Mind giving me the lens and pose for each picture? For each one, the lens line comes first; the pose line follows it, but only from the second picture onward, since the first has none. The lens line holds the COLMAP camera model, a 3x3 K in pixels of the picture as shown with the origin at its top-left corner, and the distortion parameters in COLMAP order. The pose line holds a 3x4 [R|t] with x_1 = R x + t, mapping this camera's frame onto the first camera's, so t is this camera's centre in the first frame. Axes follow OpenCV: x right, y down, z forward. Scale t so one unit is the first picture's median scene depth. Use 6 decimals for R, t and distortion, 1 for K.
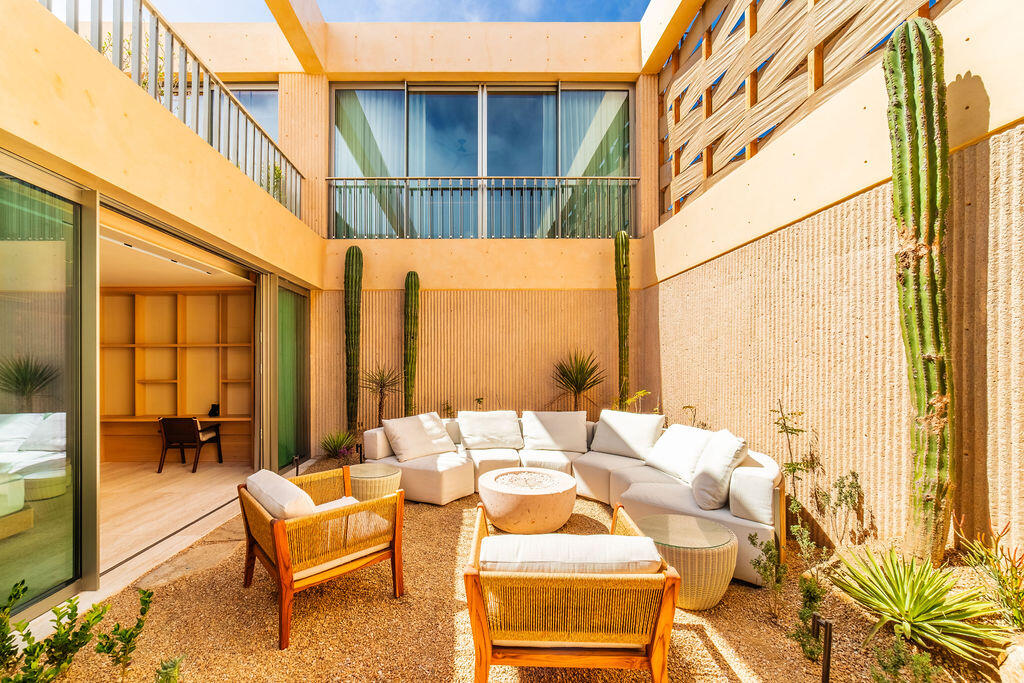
lens RADIAL K [[373.6, 0, 508.7], [0, 373.6, 368.2], [0, 0, 1]] dist [-0.013651, 0.000355]
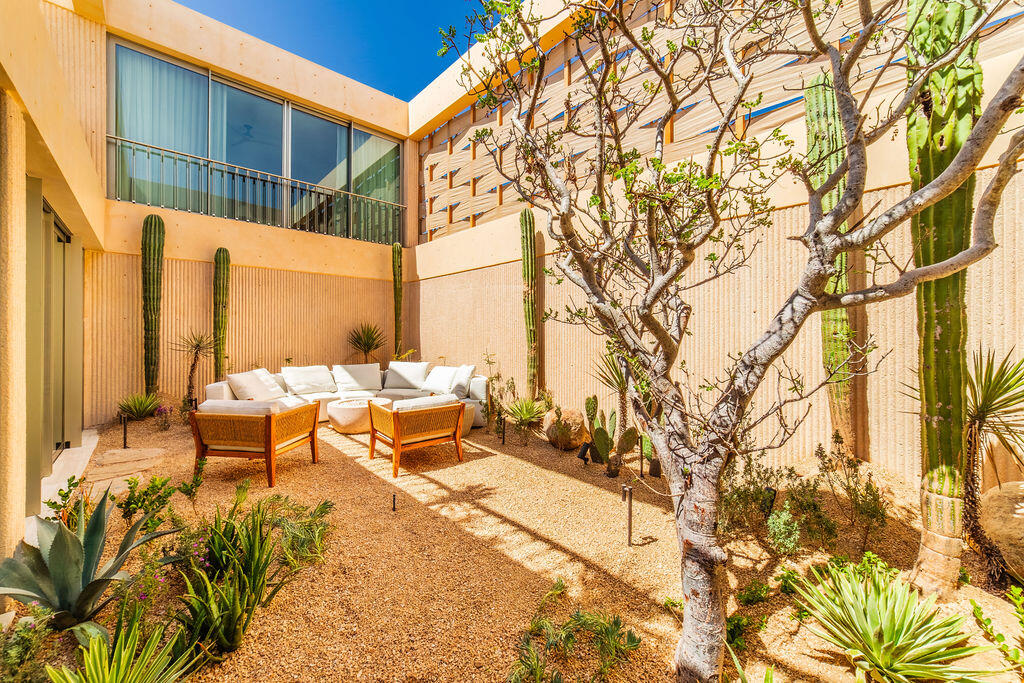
lens RADIAL K [[404.6, 0, 512.0], [0, 404.6, 341.5], [0, 0, 1]] dist [-0.000819, 0.000041]
pose [[0.742765, -0.004138, 0.669539, -0.450228], [0.001558, 0.999989, 0.004453, 0.020657], [-0.669550, -0.002264, 0.742763, -0.521270]]
